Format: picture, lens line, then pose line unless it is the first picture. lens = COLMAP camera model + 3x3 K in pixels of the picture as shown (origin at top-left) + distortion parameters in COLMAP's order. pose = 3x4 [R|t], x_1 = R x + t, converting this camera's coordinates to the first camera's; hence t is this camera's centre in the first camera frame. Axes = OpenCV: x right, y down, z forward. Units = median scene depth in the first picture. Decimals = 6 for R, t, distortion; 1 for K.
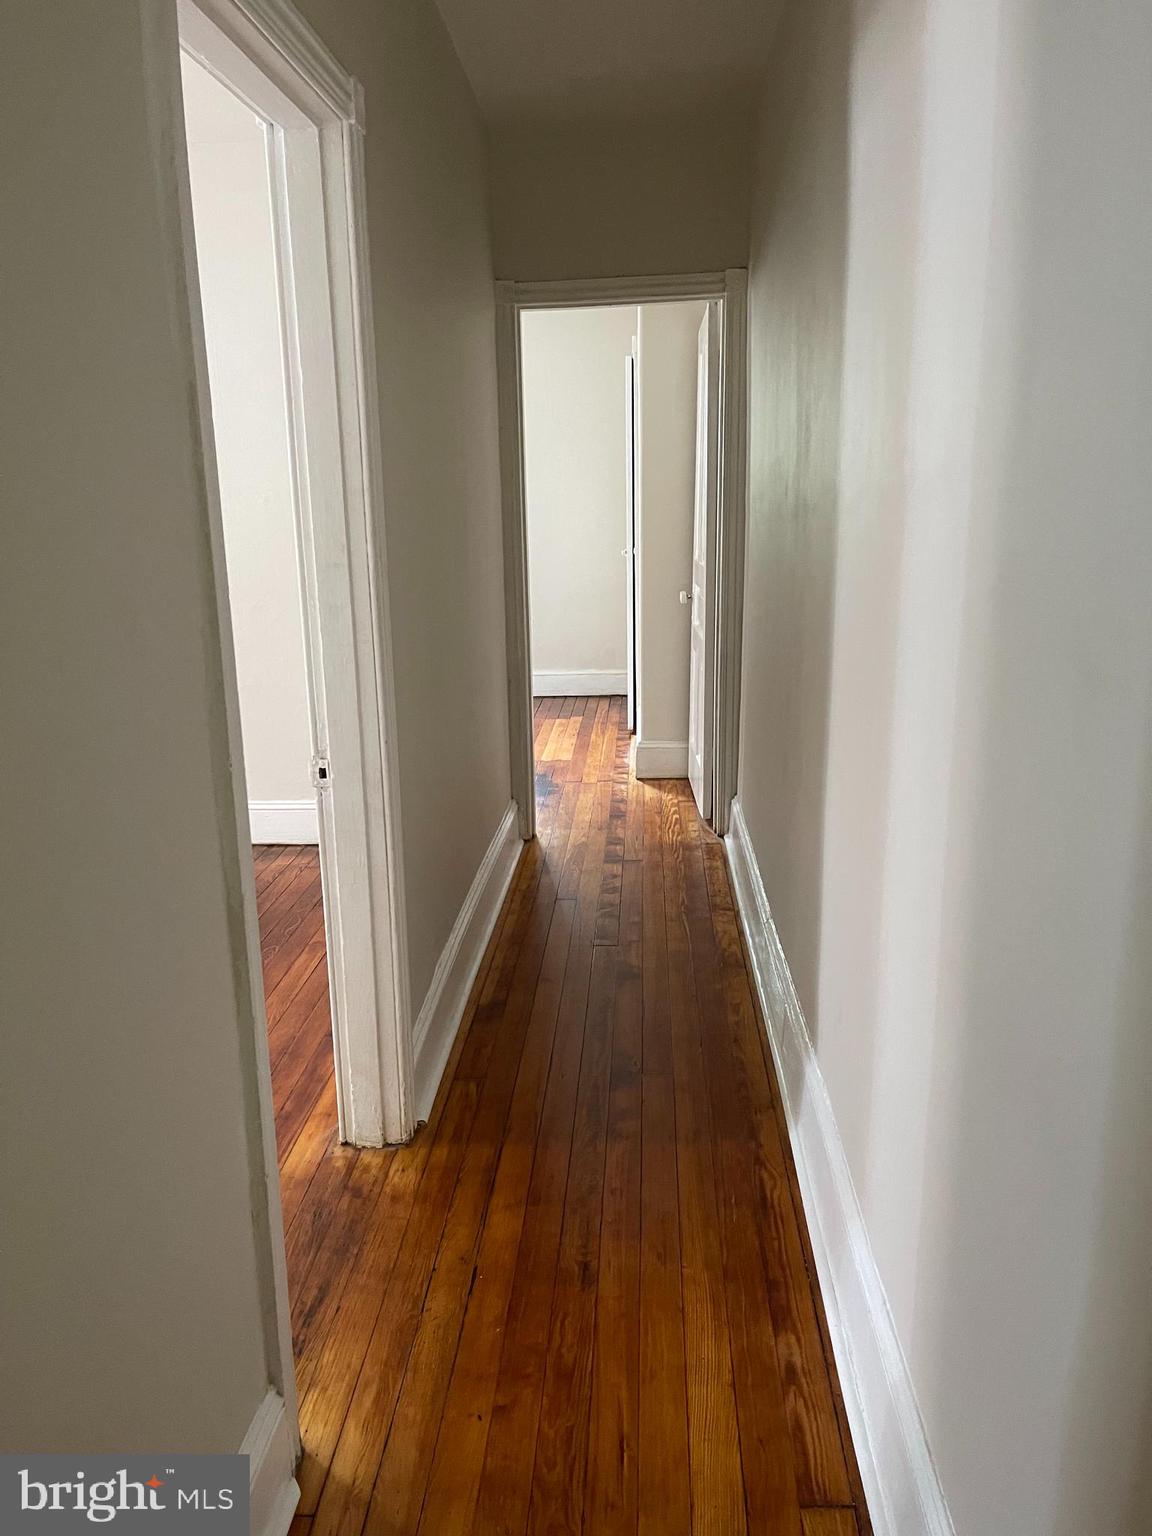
lens RADIAL K [[1149.0, 0, 554.0], [0, 1149.0, 756.3], [0, 0, 1]] dist [0.068711, -0.086439]
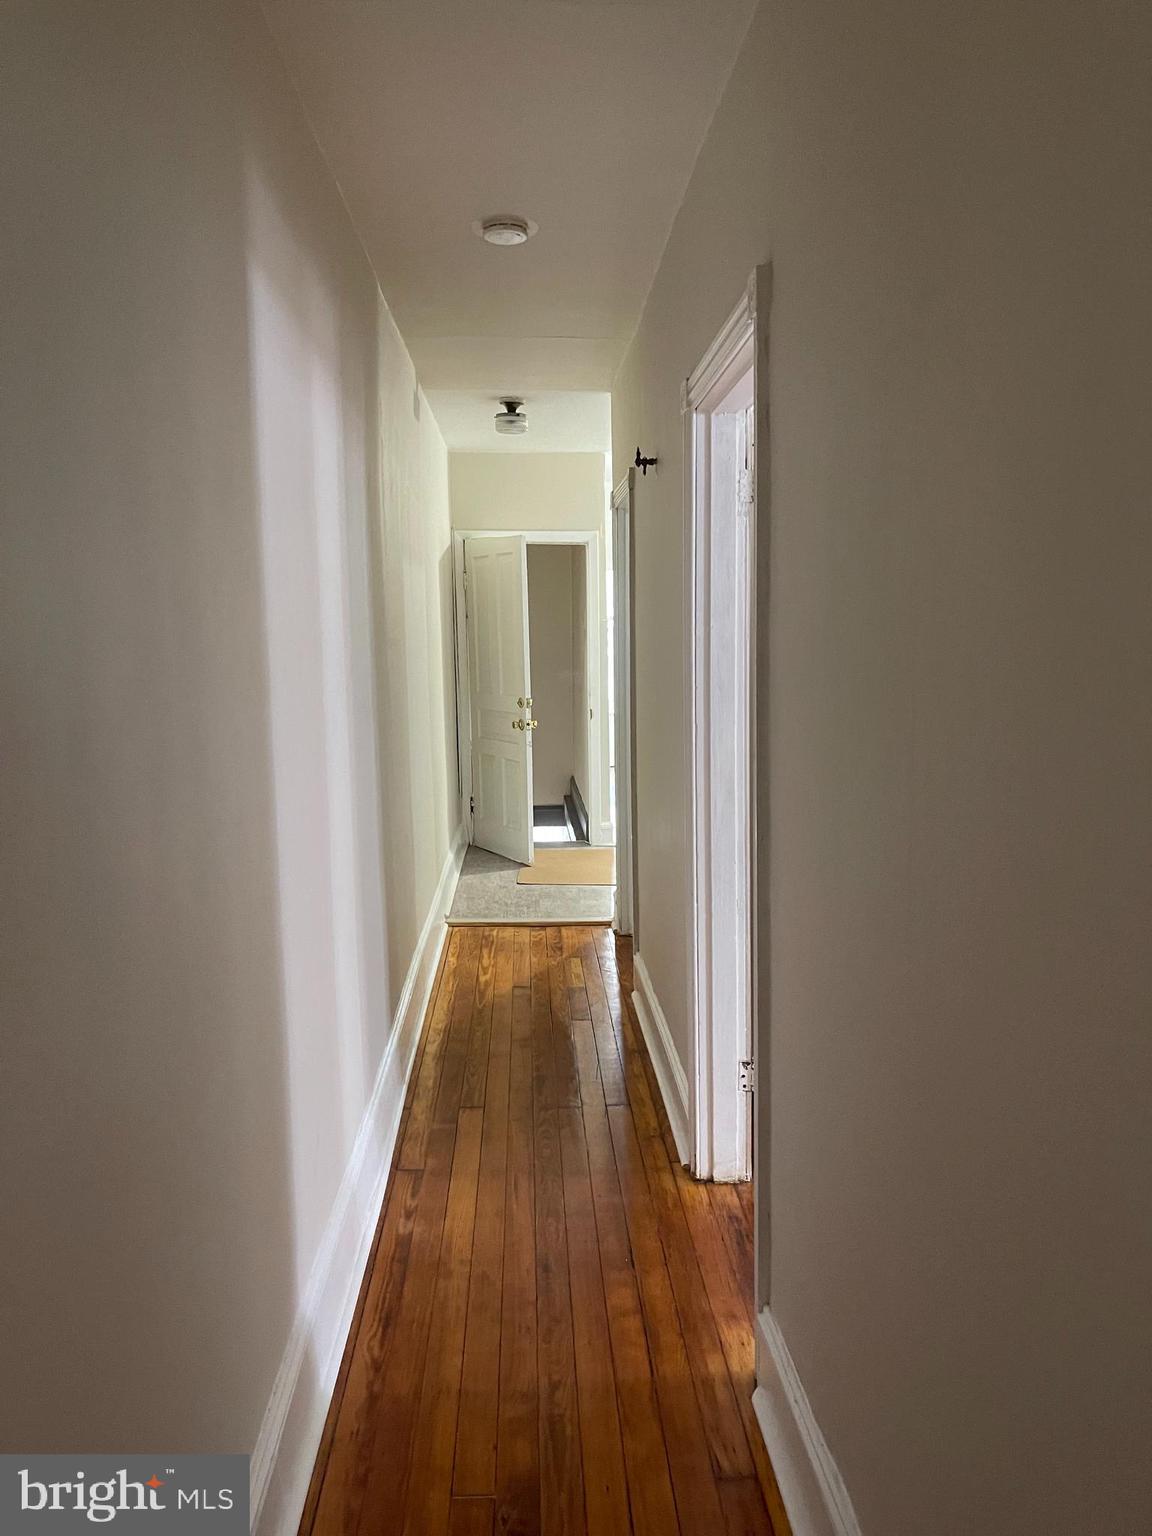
lens RADIAL K [[1149.0, 0, 554.0], [0, 1149.0, 756.3], [0, 0, 1]] dist [0.068711, -0.086439]
pose [[-0.993752, 0.047356, -0.101063, 0.115045], [0.009932, 0.939449, 0.342544, -0.493543], [0.111165, 0.339400, -0.934050, 1.909040]]
